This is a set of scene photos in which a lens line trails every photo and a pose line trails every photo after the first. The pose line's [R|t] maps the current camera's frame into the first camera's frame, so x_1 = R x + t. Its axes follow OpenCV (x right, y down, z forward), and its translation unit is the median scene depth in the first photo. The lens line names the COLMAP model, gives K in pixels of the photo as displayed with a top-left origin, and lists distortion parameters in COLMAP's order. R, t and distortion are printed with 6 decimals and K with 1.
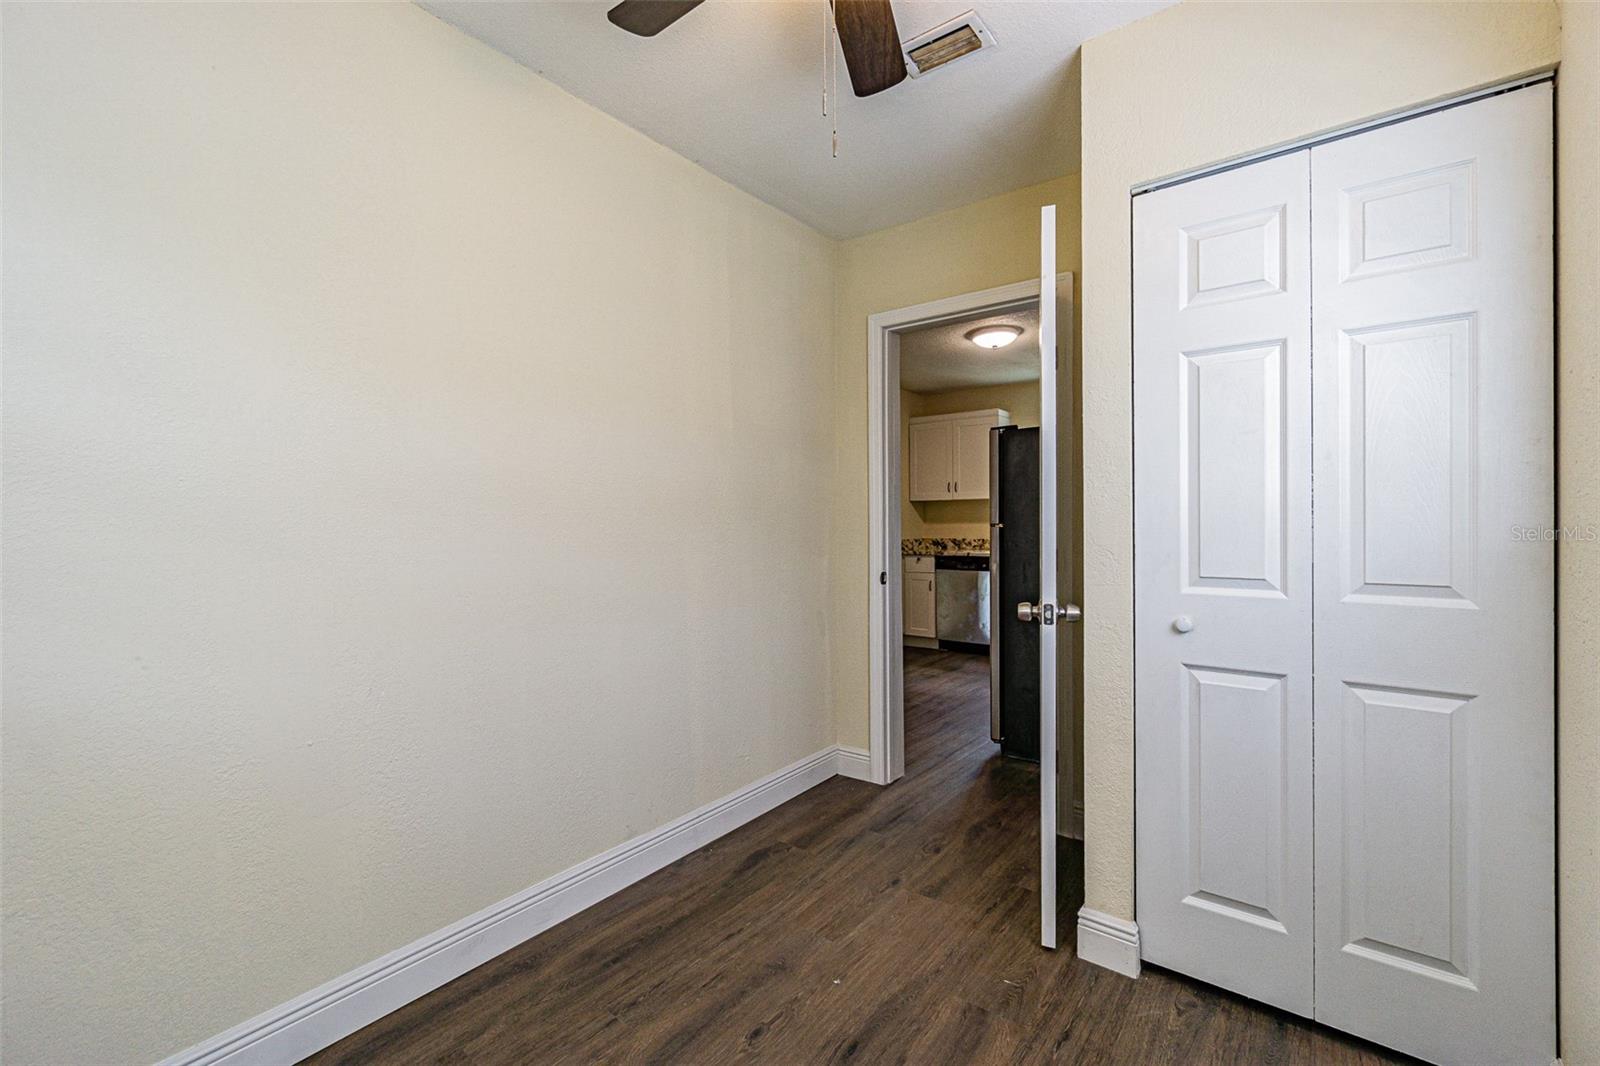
lens RADIAL K [[691.5, 0, 803.1], [0, 691.5, 534.5], [0, 0, 1]] dist [-0.005471, 0.001028]
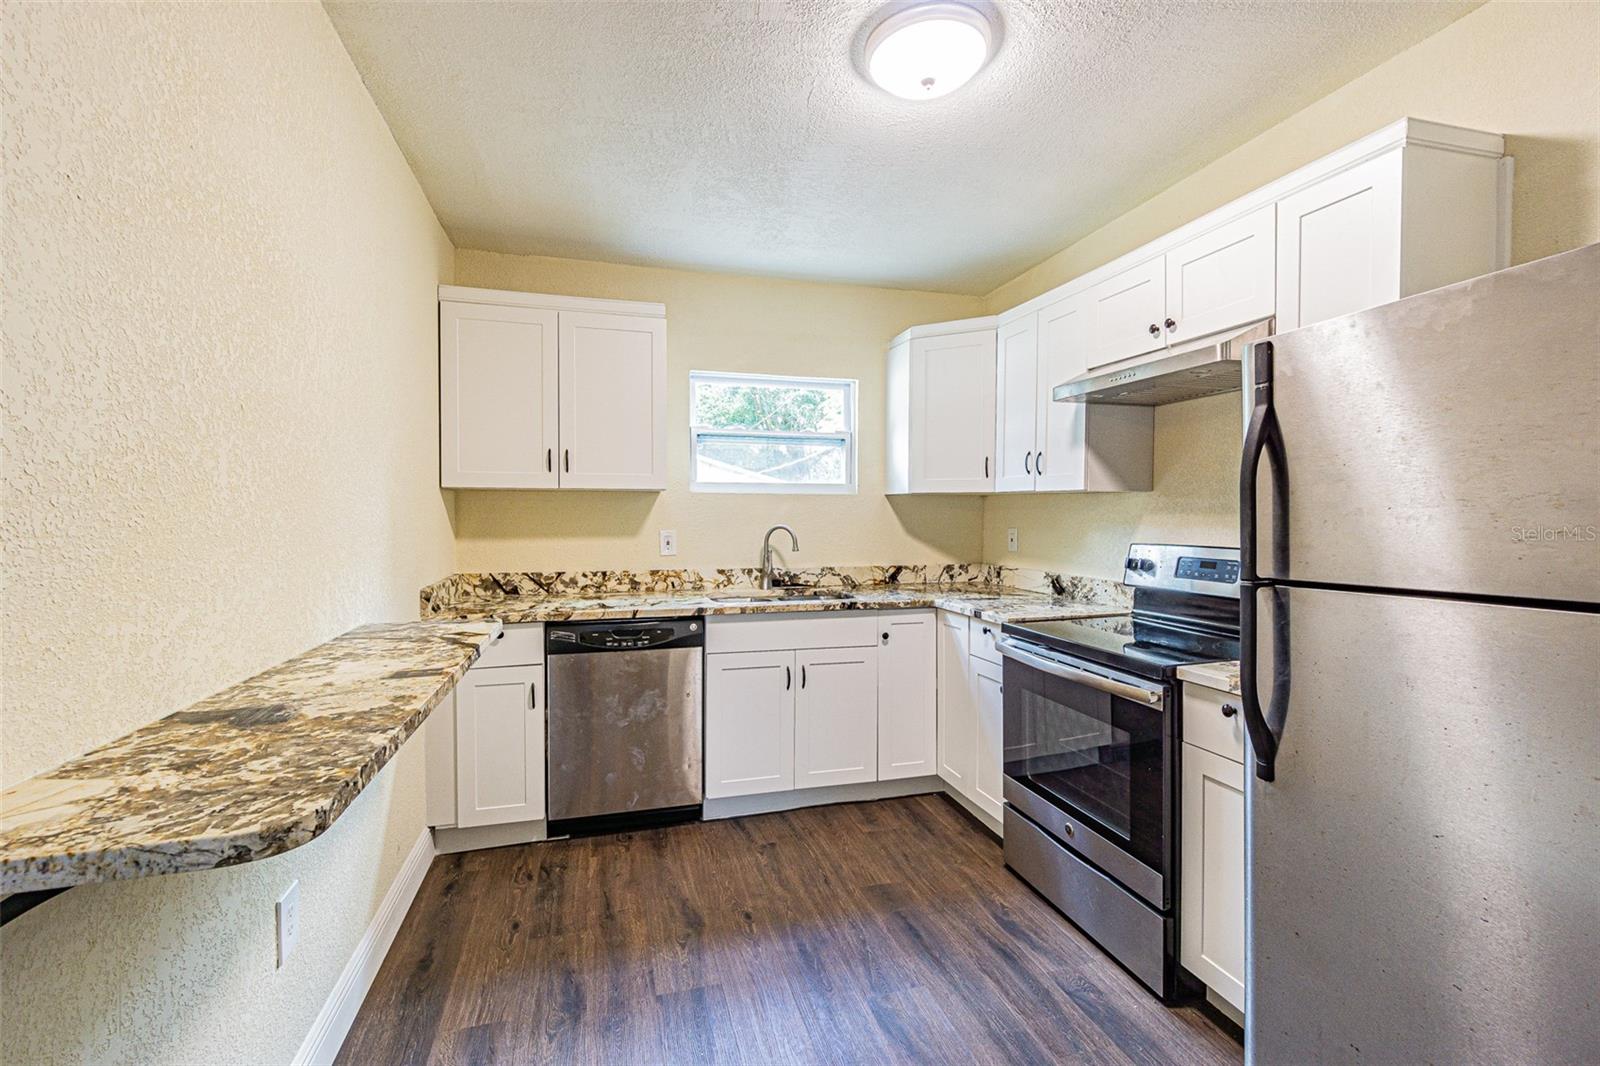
lens RADIAL K [[691.5, 0, 784.2], [0, 691.5, 523.3], [0, 0, 1]] dist [-0.005471, 0.001028]
pose [[0.585536, -0.006691, 0.810619, -0.059213], [0.010470, 0.999945, 0.000691, -0.026565], [-0.810579, 0.008083, 0.585574, 0.618415]]
